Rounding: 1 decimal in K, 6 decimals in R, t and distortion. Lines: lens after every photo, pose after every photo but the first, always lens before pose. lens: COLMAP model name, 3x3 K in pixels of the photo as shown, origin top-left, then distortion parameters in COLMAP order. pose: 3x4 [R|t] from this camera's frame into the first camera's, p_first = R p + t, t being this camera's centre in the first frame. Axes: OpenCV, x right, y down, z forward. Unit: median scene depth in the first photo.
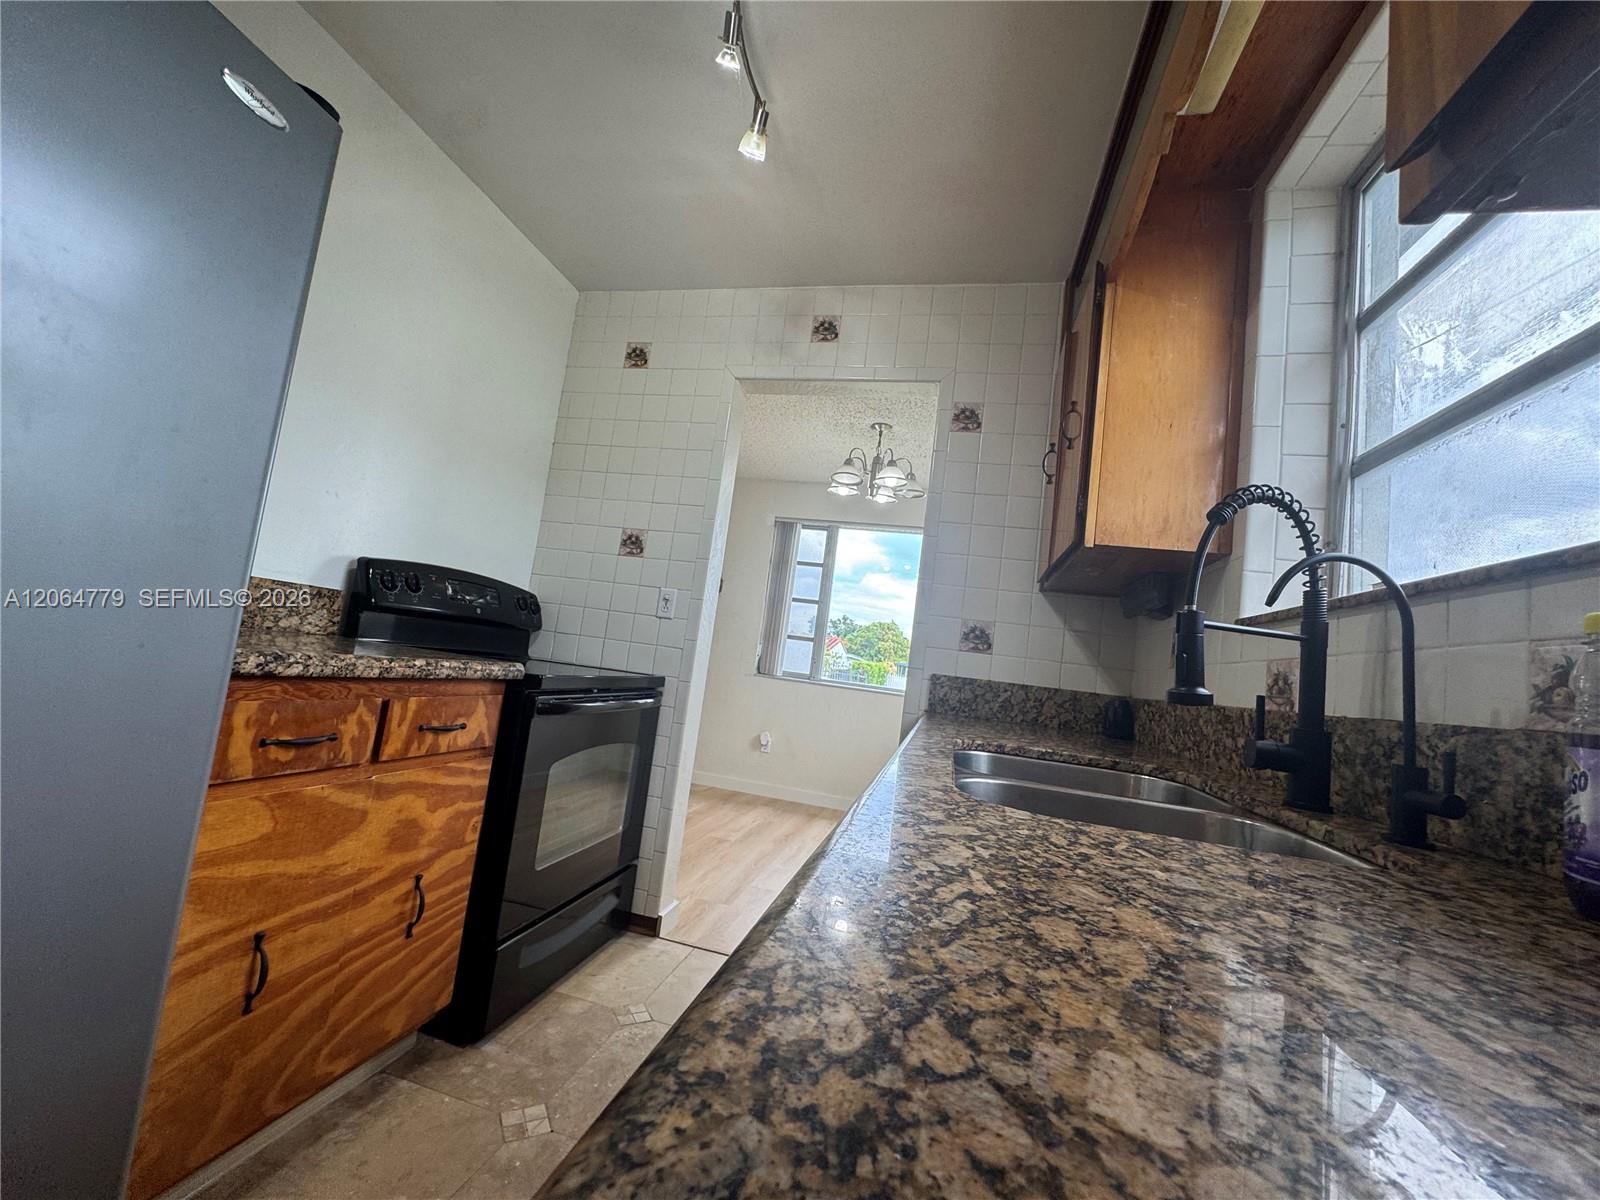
lens RADIAL K [[640.5, 0, 798.3], [0, 640.5, 599.4], [0, 0, 1]] dist [-0.000384, -0.000033]
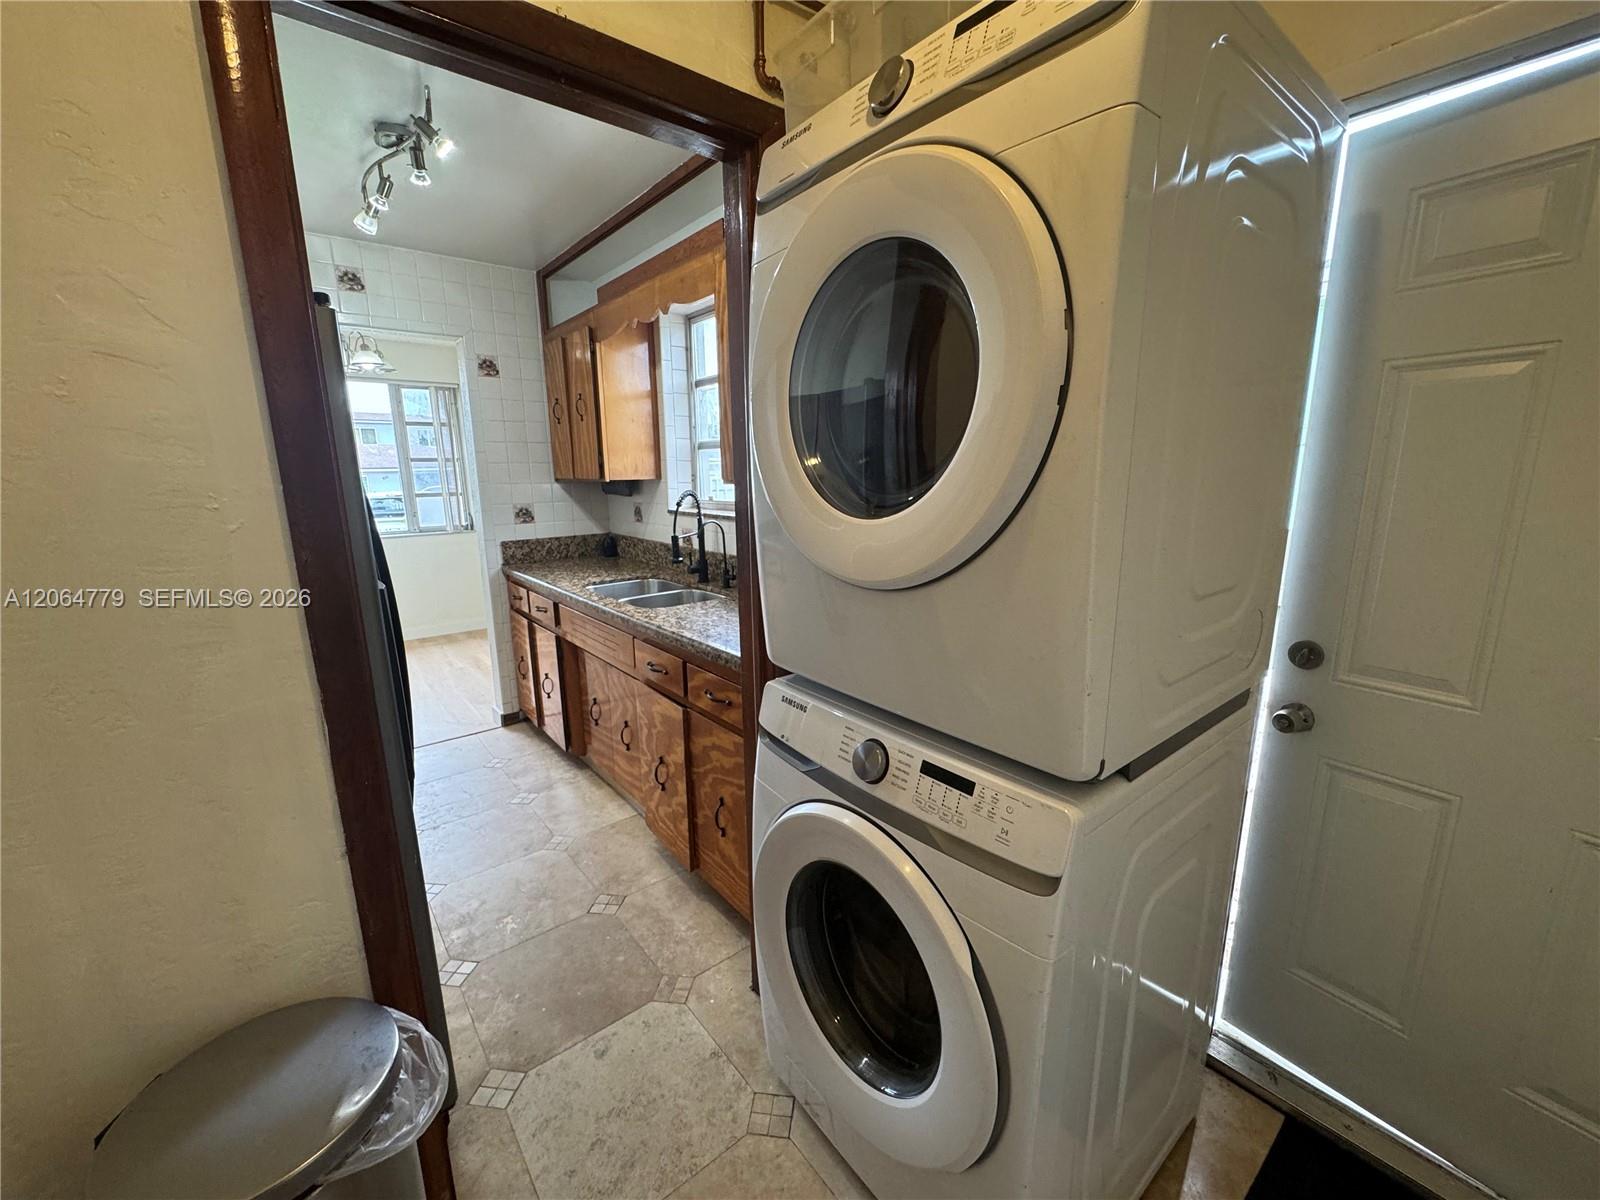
lens RADIAL K [[640.5, 0, 797.8], [0, 640.5, 602.5], [0, 0, 1]] dist [-0.000384, -0.000033]
pose [[0.607796, -0.292051, 0.738438, -0.946902], [0.011558, 0.933068, 0.359514, -0.514957], [-0.794009, -0.209977, 0.570490, -0.892334]]
